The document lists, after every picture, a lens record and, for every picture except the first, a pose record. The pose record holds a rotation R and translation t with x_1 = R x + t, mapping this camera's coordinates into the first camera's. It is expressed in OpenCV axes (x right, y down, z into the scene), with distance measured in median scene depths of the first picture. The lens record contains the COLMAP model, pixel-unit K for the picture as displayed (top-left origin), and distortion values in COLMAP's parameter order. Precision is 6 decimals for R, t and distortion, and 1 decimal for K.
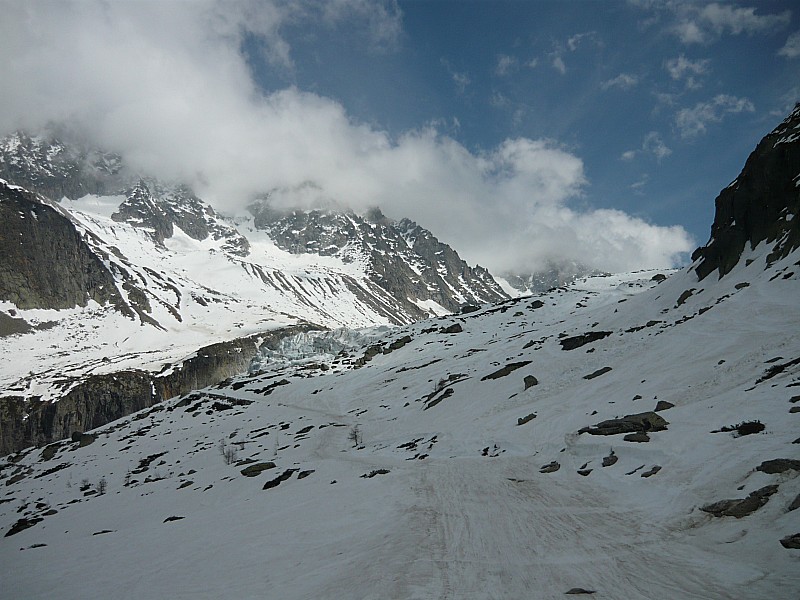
lens RADIAL K [[792.3, 0, 399.0], [0, 792.3, 298.3], [0, 0, 1]] dist [-0.126833, 0.000000]
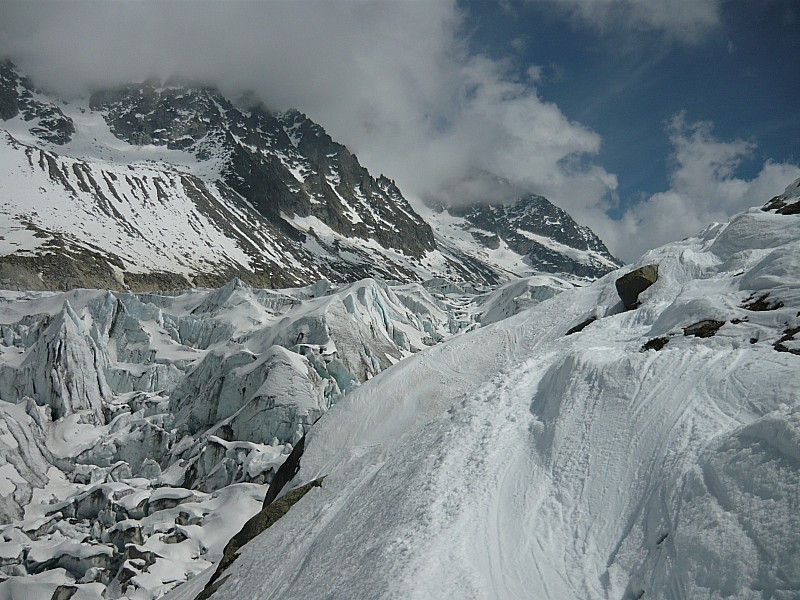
lens RADIAL K [[792.3, 0, 400.4], [0, 792.3, 303.0], [0, 0, 1]] dist [-0.126833, 0.000000]
pose [[0.992560, 0.045002, 0.113131, 0.038940], [-0.057258, 0.992552, 0.107526, -0.001631], [-0.107450, -0.113203, 0.987745, 0.241591]]
